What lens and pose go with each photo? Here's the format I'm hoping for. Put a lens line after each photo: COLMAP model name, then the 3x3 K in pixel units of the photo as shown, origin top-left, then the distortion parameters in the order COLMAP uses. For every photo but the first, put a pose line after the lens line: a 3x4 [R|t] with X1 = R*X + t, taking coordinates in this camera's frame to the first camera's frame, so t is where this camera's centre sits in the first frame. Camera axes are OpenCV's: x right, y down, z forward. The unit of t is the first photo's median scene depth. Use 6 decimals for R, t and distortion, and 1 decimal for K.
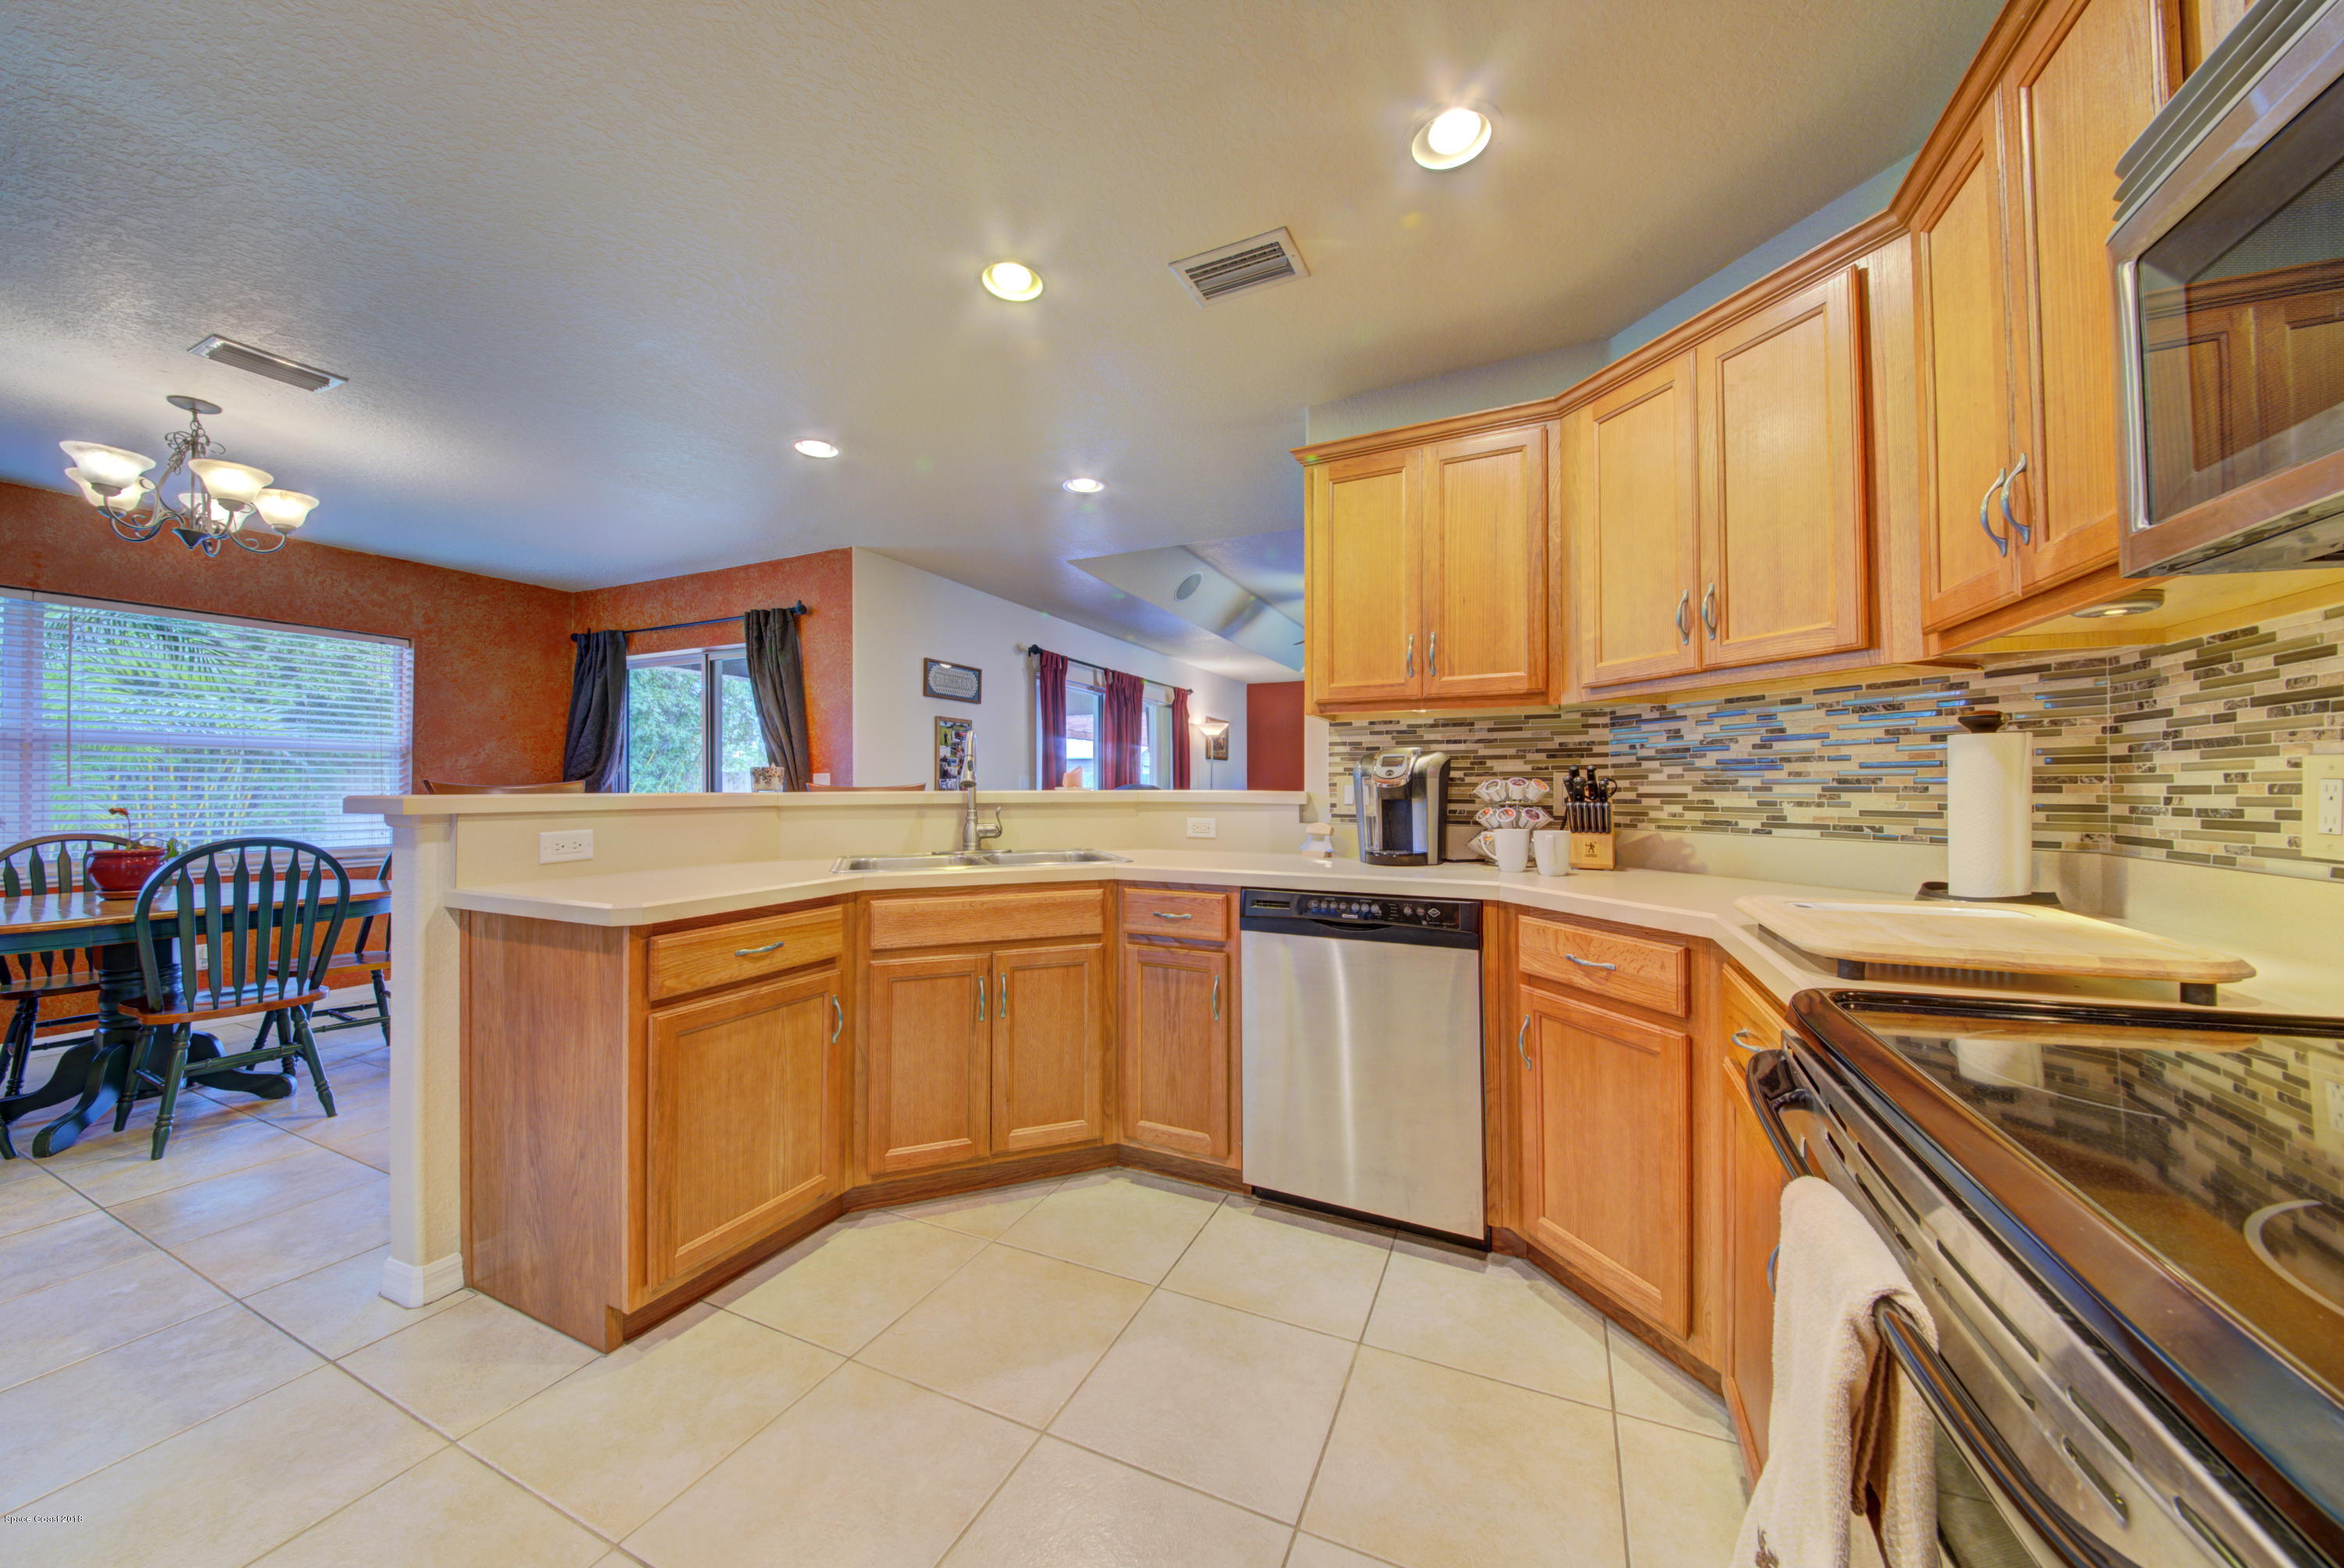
lens RADIAL K [[805.6, 0, 1172.0], [0, 805.6, 784.0], [0, 0, 1]] dist [0.000623, -0.009261]
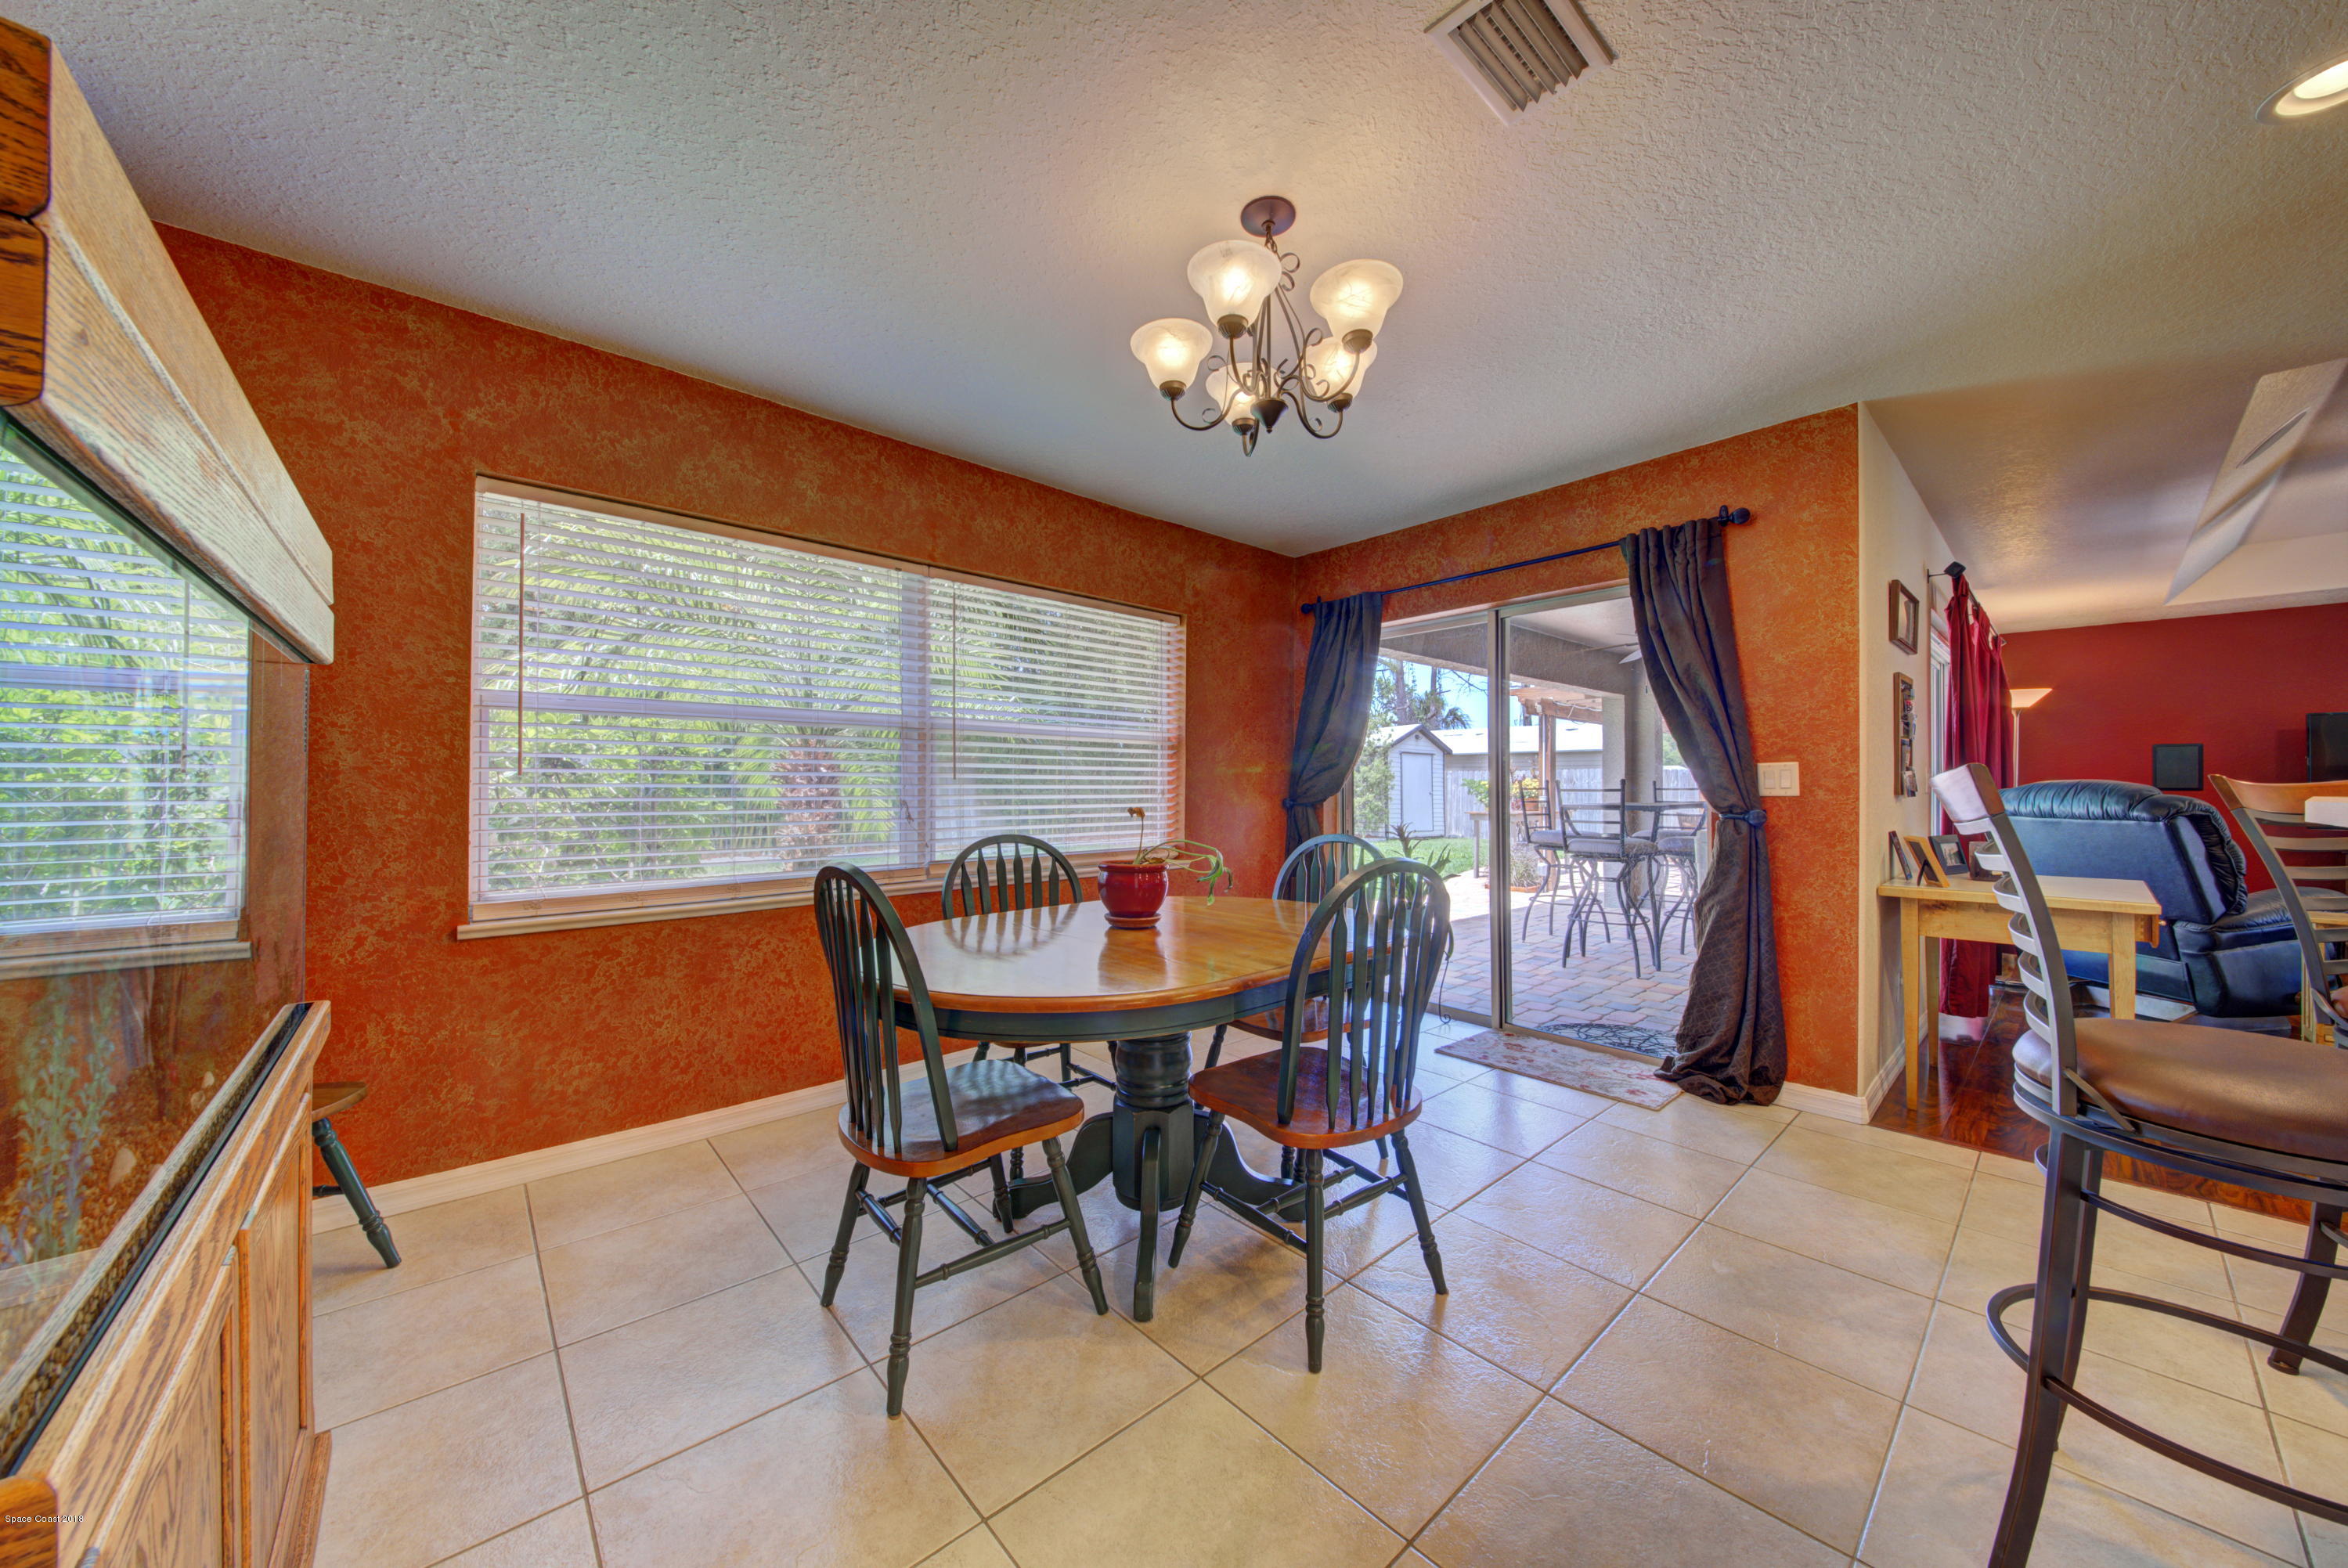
lens RADIAL K [[809.6, 0, 1174.0], [0, 809.6, 784.0], [0, 0, 1]] dist [0.000696, 0.000006]
pose [[0.903479, 0.003559, -0.428617, -0.586891], [-0.002271, 0.999991, 0.003516, 0.003216], [0.428626, -0.002203, 0.903479, 0.188036]]
